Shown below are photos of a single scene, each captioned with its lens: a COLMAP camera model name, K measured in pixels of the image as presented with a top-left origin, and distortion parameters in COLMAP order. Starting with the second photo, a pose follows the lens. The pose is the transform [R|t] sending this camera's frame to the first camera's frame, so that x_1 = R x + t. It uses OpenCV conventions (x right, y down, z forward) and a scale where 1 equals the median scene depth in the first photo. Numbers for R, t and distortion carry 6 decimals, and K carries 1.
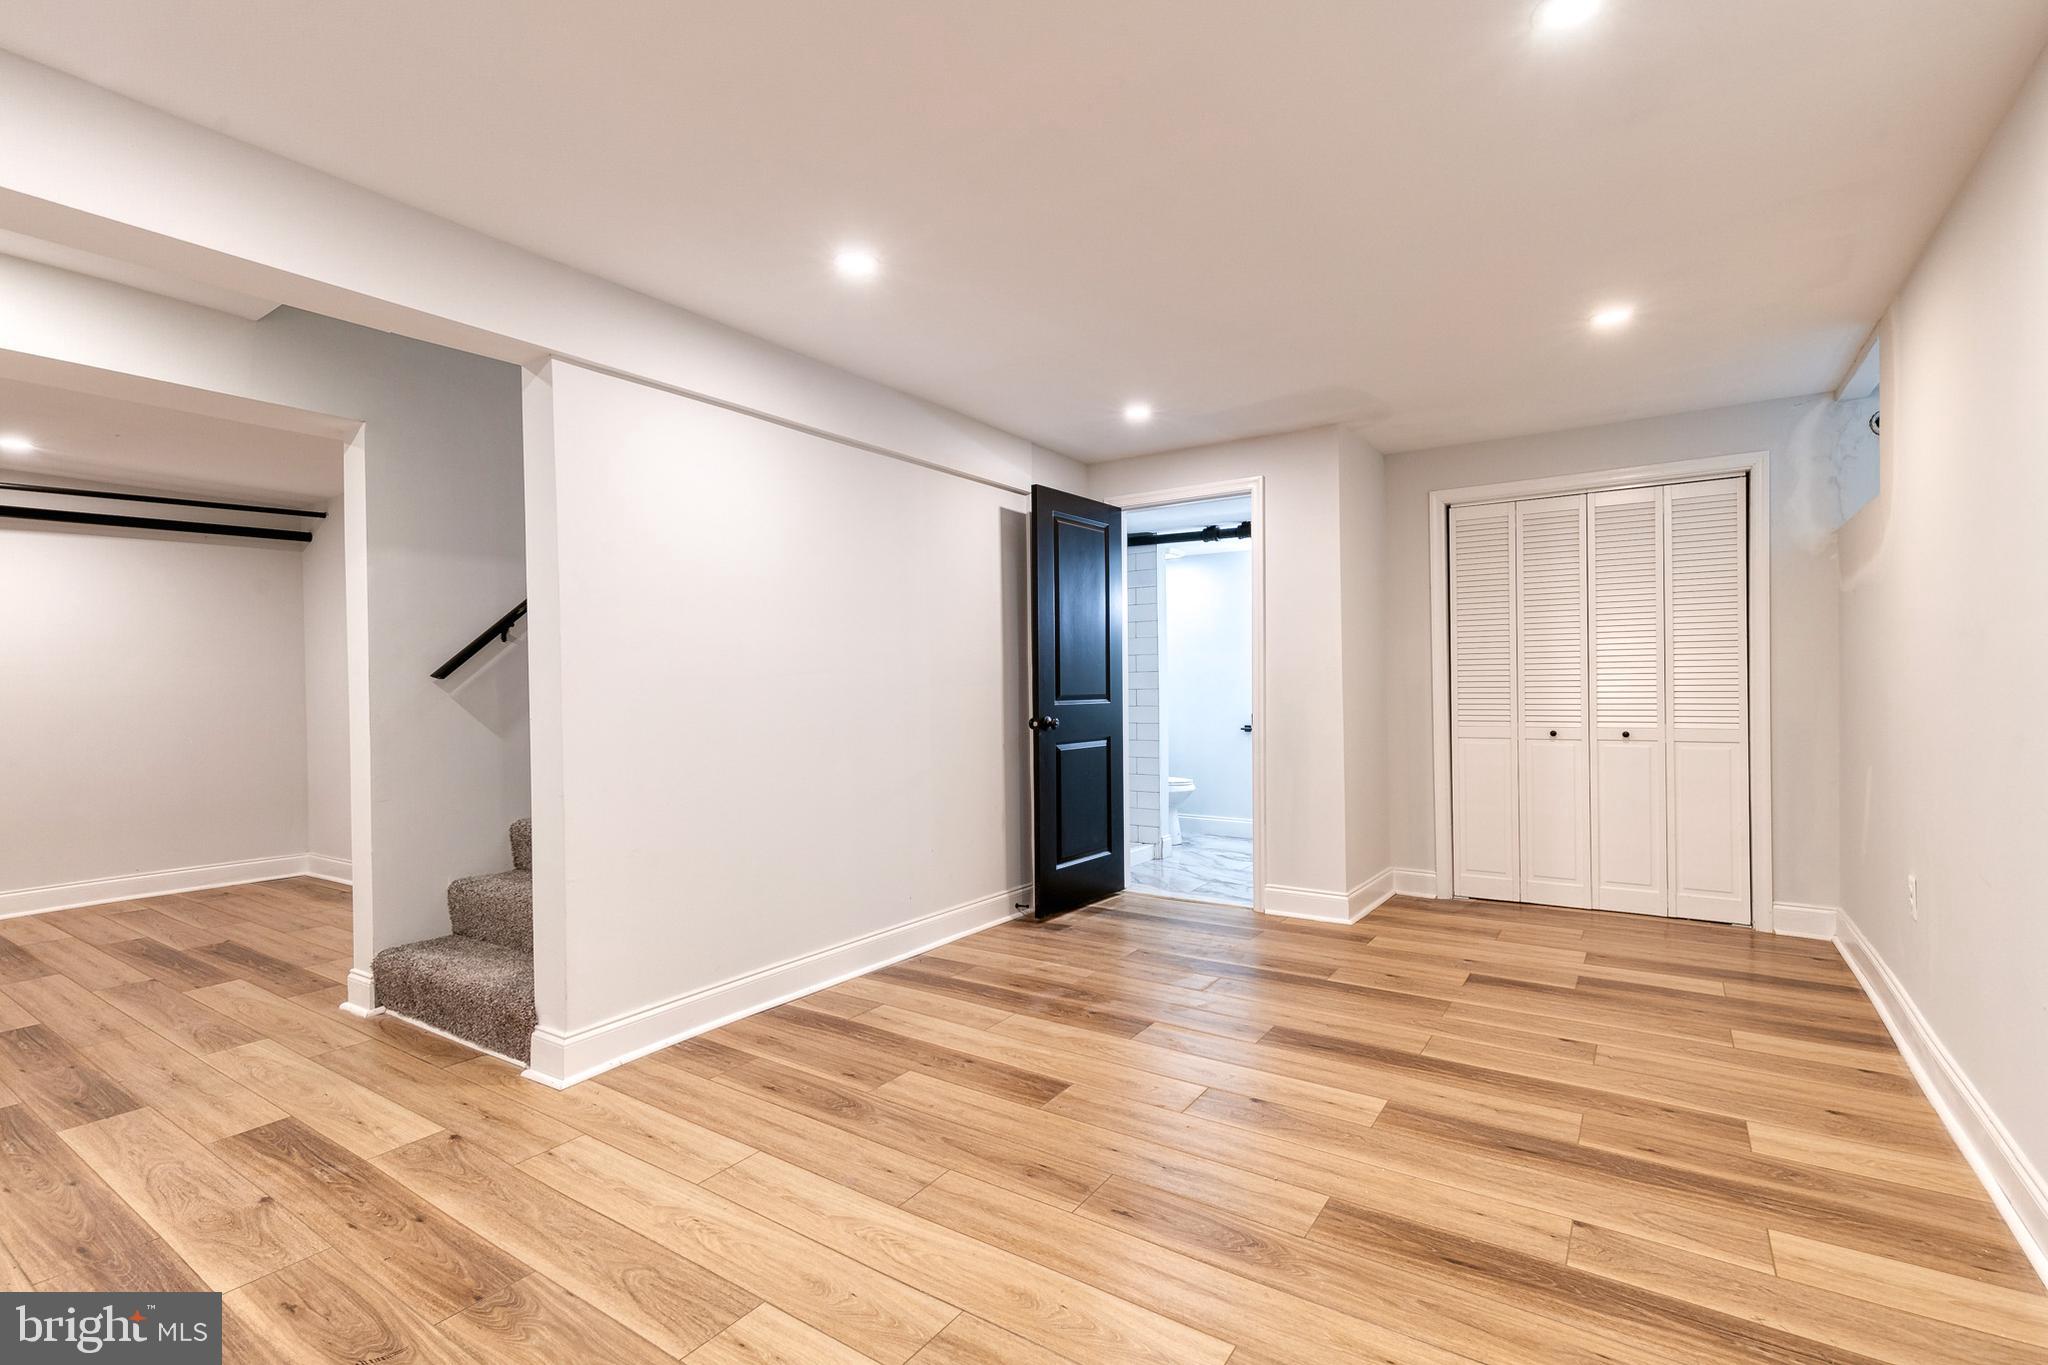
lens RADIAL K [[929.0, 0, 1044.1], [0, 929.0, 684.7], [0, 0, 1]] dist [0.013531, -0.001604]
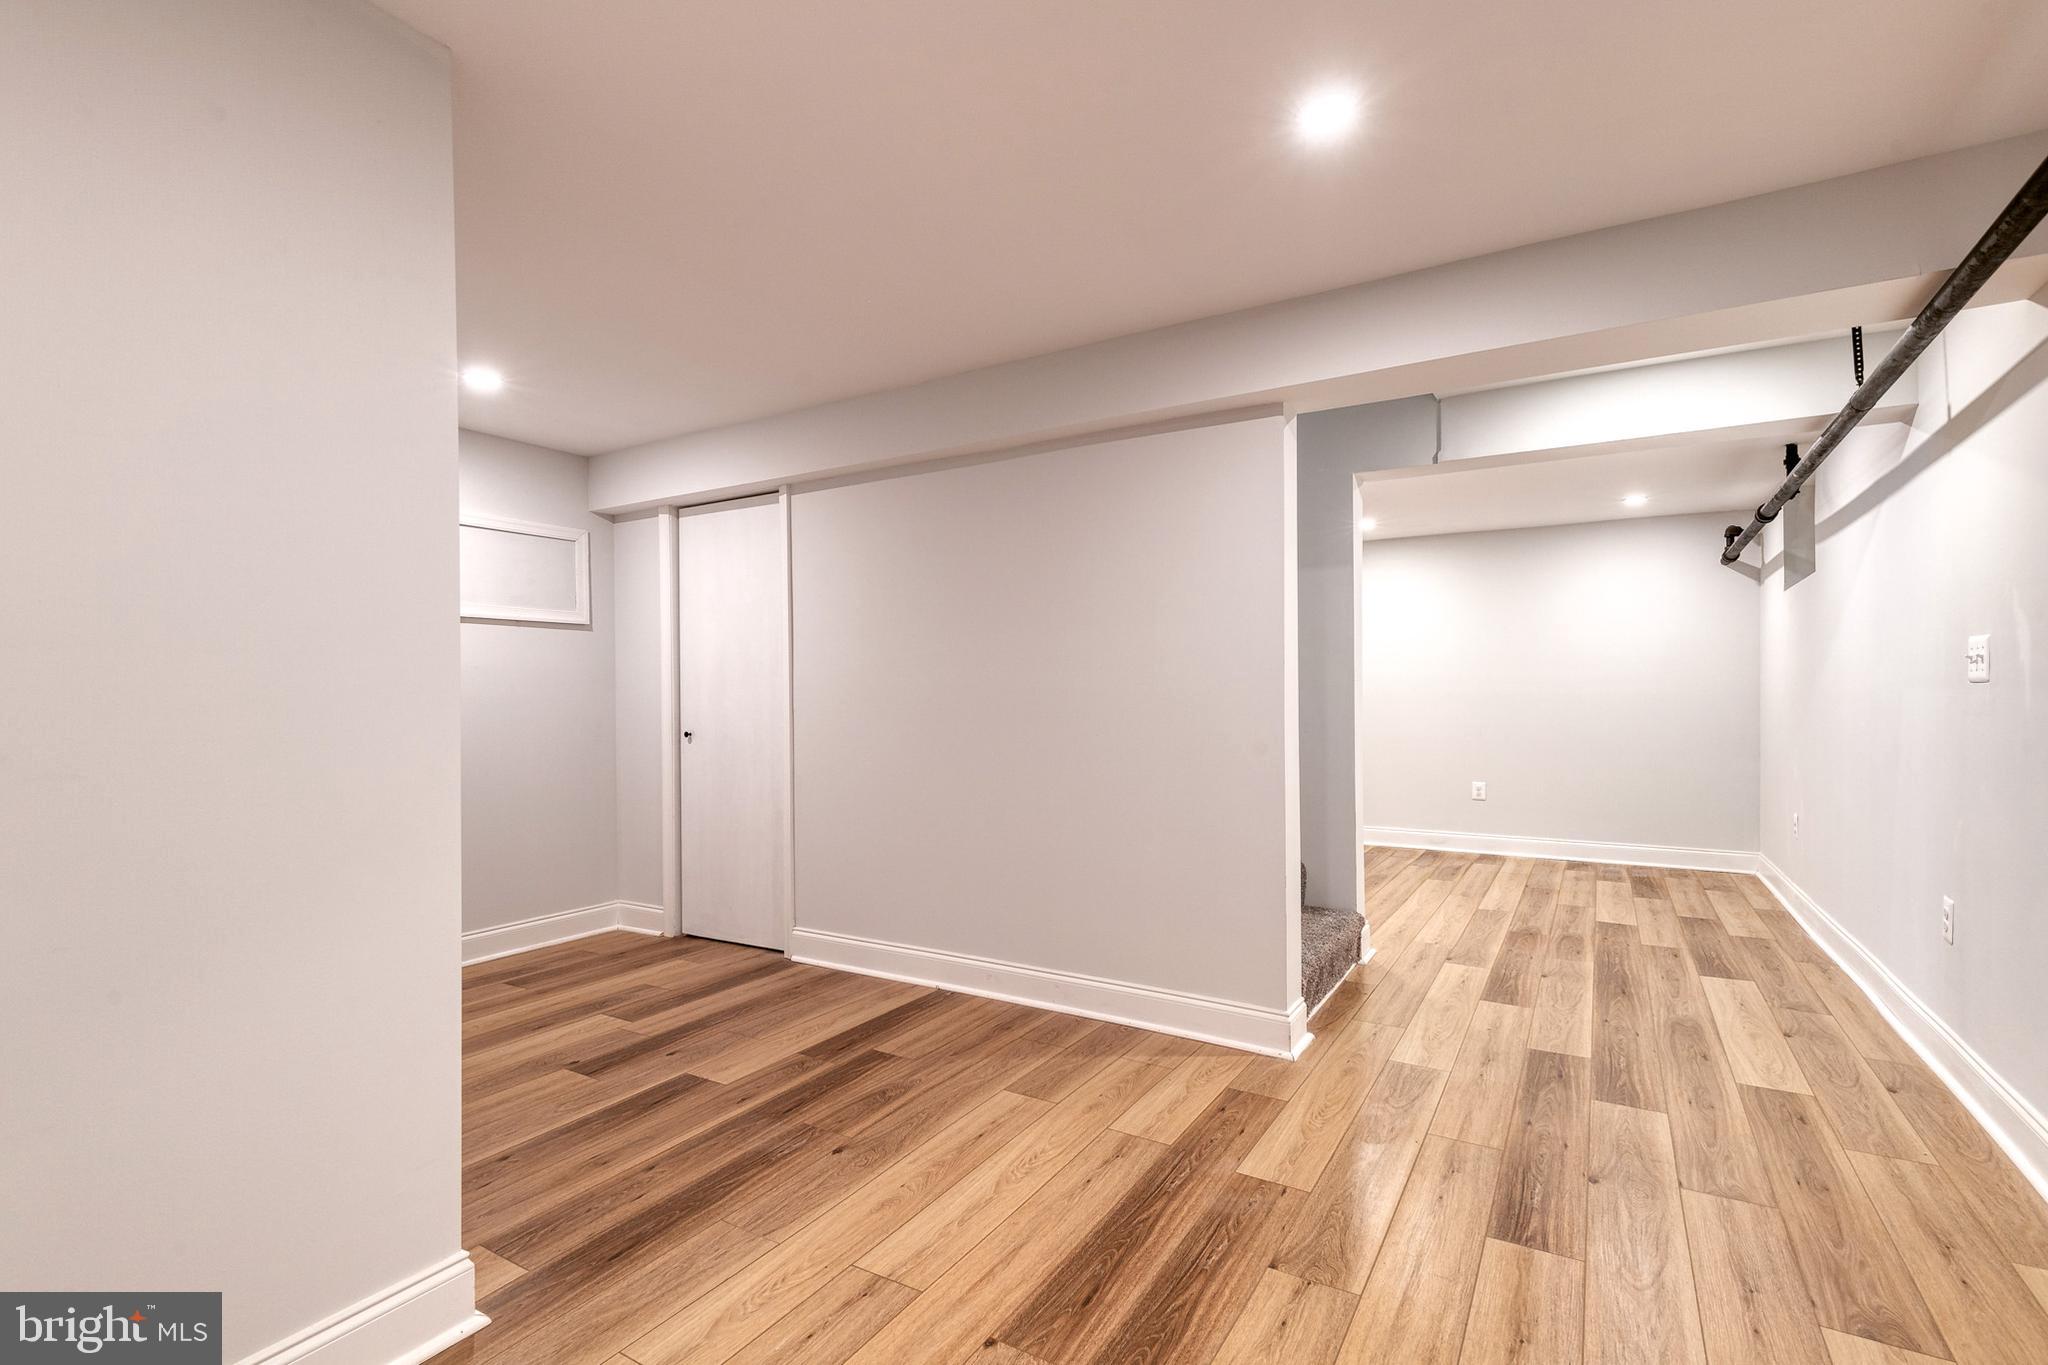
lens RADIAL K [[929.0, 0, 1039.0], [0, 929.0, 689.4], [0, 0, 1]] dist [0.013531, -0.001604]
pose [[-0.048110, 0.025602, 0.998514, -1.851580], [0.005323, 0.999664, -0.025375, 0.024818], [-0.998828, 0.004095, -0.048230, 1.468524]]
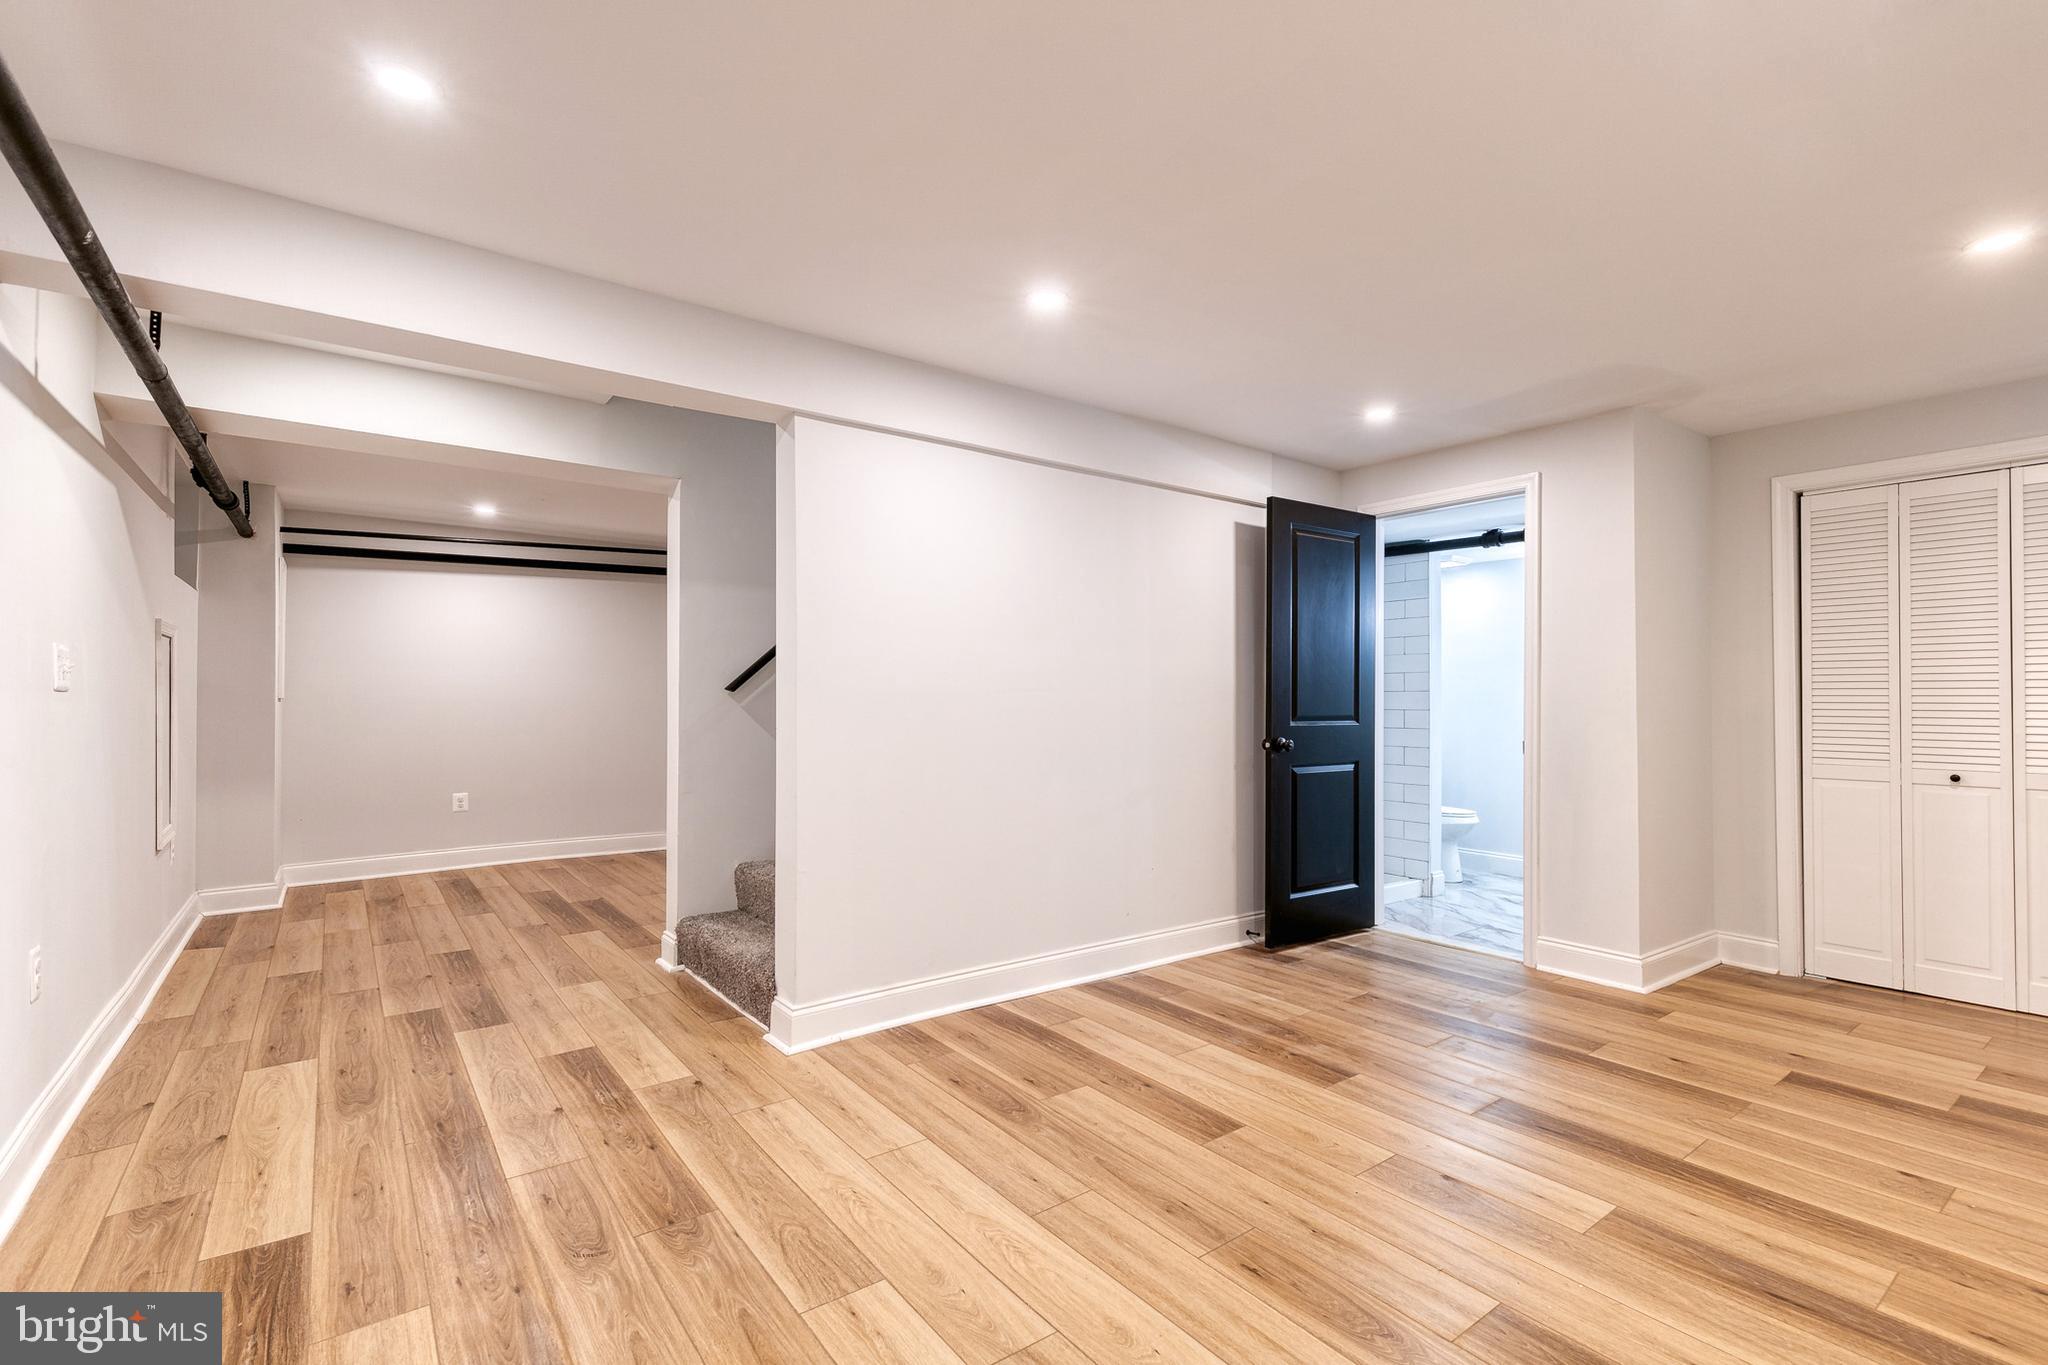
lens RADIAL K [[929.0, 0, 1042.8], [0, 929.0, 683.4], [0, 0, 1]] dist [0.013531, -0.001604]
pose [[0.946118, 0.009819, -0.323674, 0.124746], [-0.014997, 0.999796, -0.013507, -0.007577], [0.323475, 0.017633, 0.946072, 0.017604]]
